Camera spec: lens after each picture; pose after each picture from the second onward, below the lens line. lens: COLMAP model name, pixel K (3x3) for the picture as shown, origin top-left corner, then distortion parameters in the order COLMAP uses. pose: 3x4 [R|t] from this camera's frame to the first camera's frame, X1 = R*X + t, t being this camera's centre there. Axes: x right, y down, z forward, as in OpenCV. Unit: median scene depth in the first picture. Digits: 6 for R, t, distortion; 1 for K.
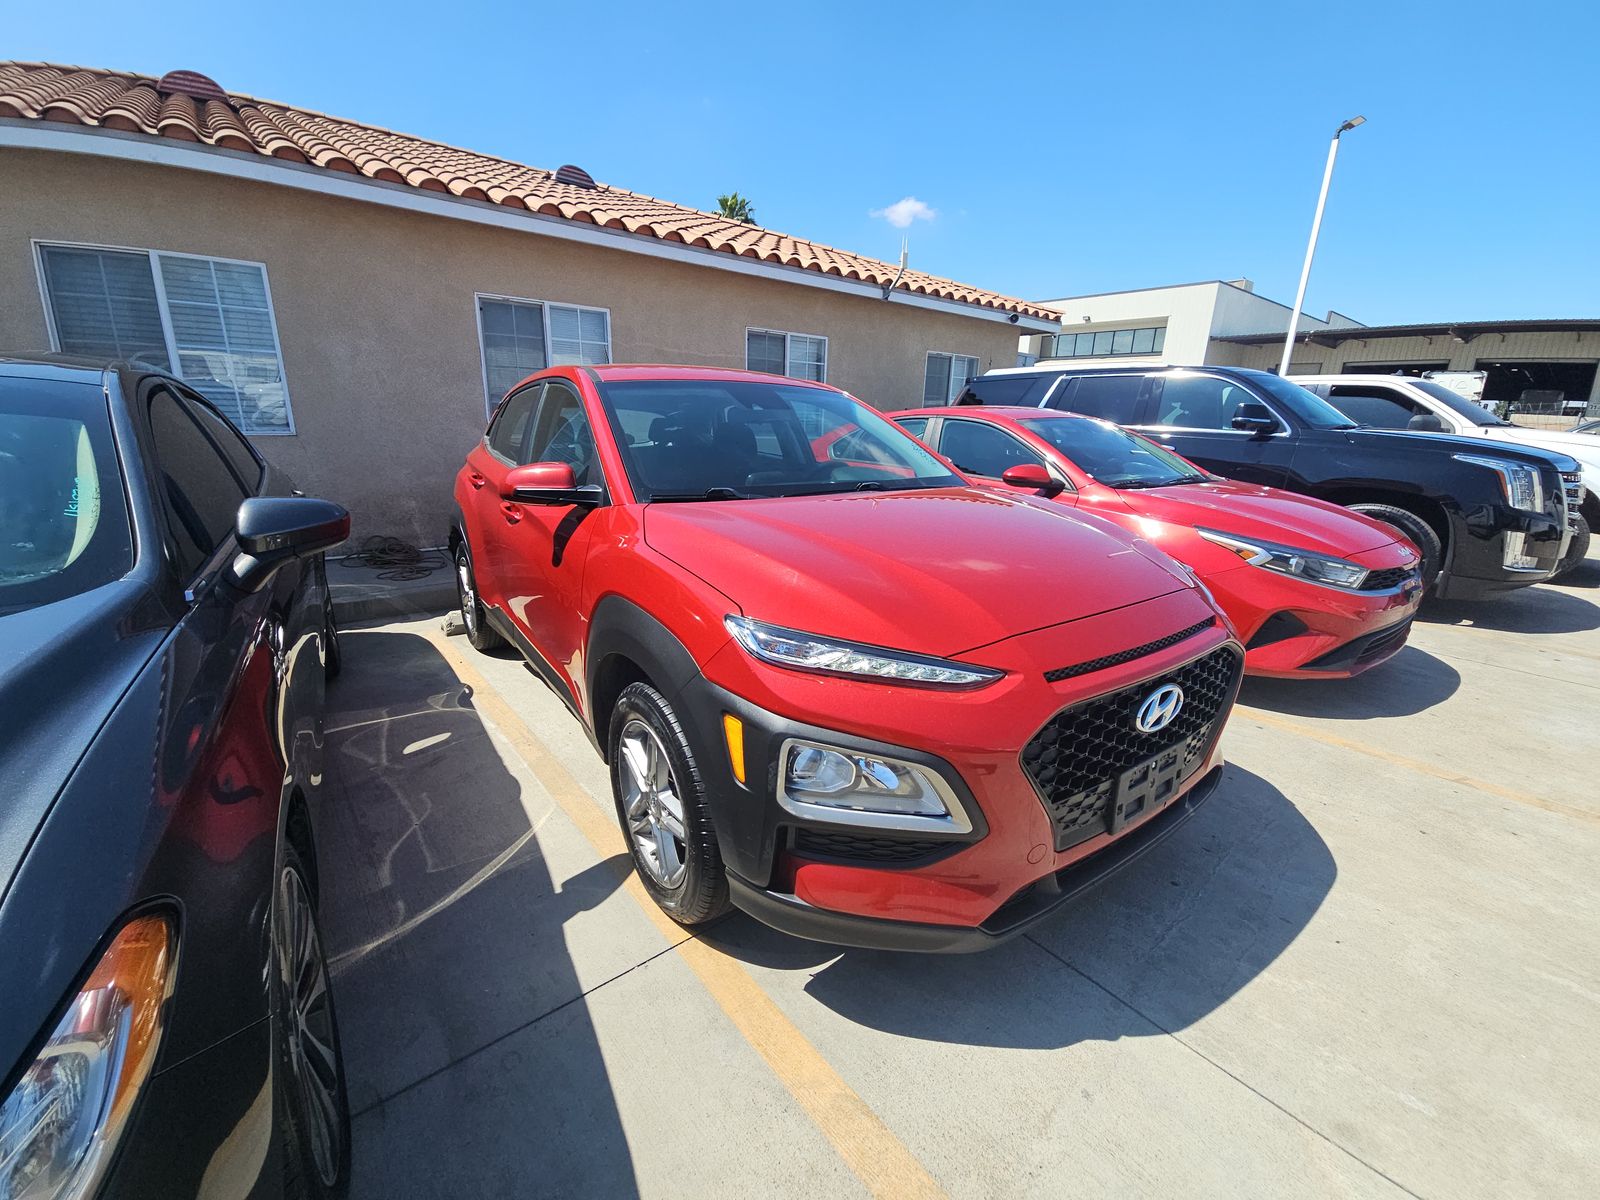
lens RADIAL K [[648.8, 0, 801.1], [0, 648.8, 606.8], [0, 0, 1]] dist [0.026676, -0.019064]
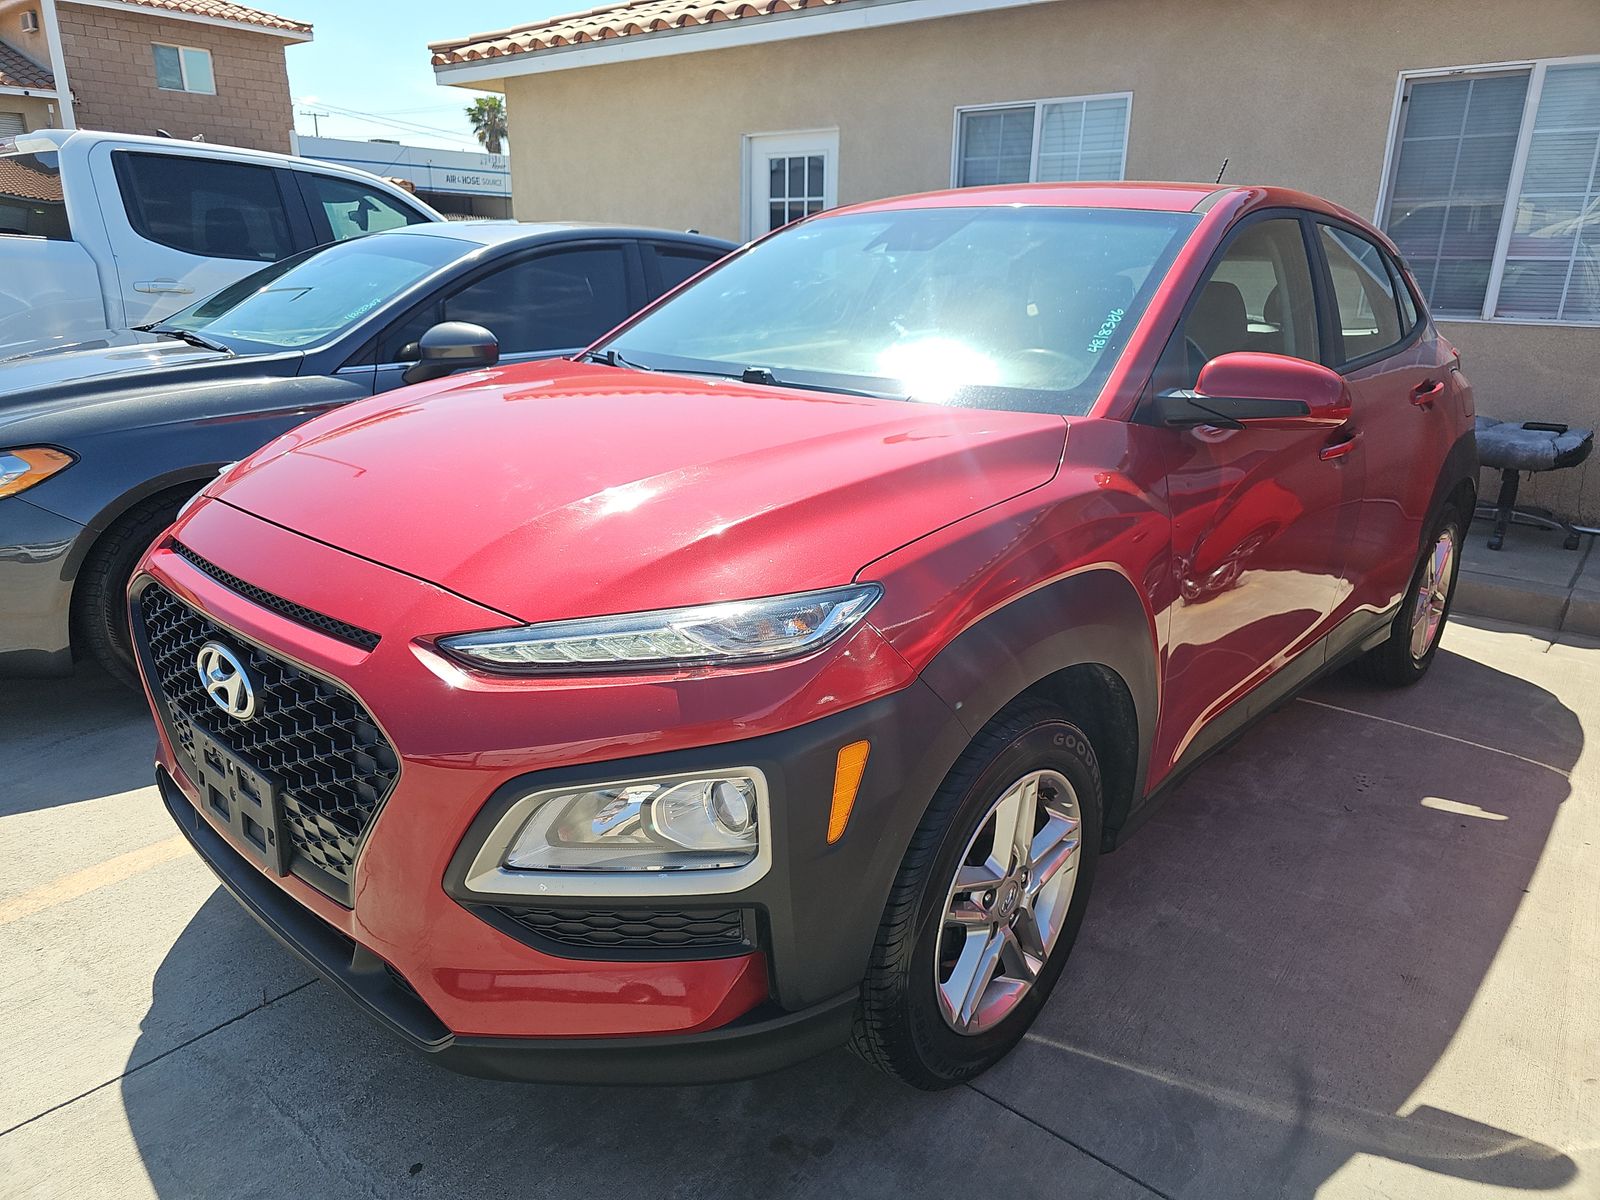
lens RADIAL K [[1065.2, 0, 800.0], [0, 1065.2, 600.0], [0, 0, 1]] dist [0.055756, -0.047061]
pose [[0.200438, 0.272066, -0.941172, 0.336271], [-0.288208, 0.934533, 0.208768, -0.059520], [0.936355, 0.229409, 0.265727, 0.251322]]
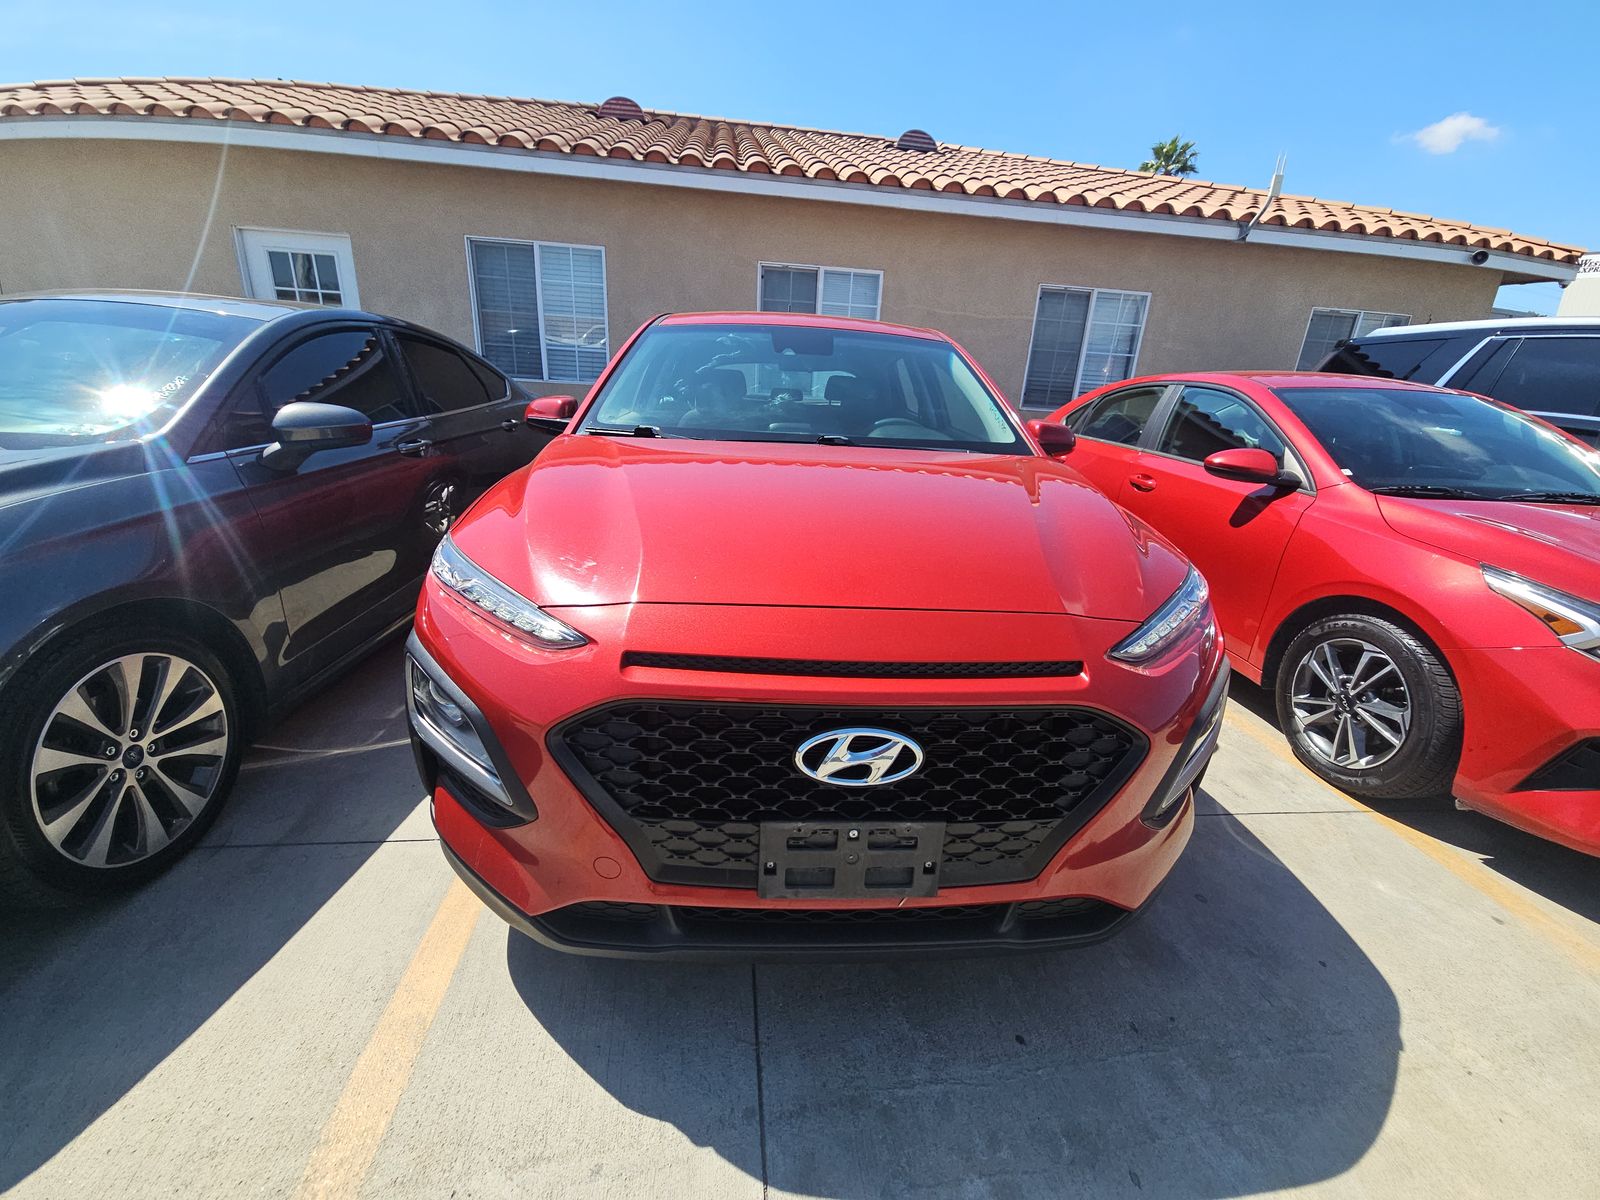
lens RADIAL K [[634.8, 0, 793.3], [0, 634.8, 622.4], [0, 0, 1]] dist [-0.001479, -0.002255]
pose [[0.840025, 0.213740, -0.498672, 0.160351], [-0.185006, 0.976888, 0.107065, -0.008081], [0.510030, 0.002320, 0.860153, 0.081712]]
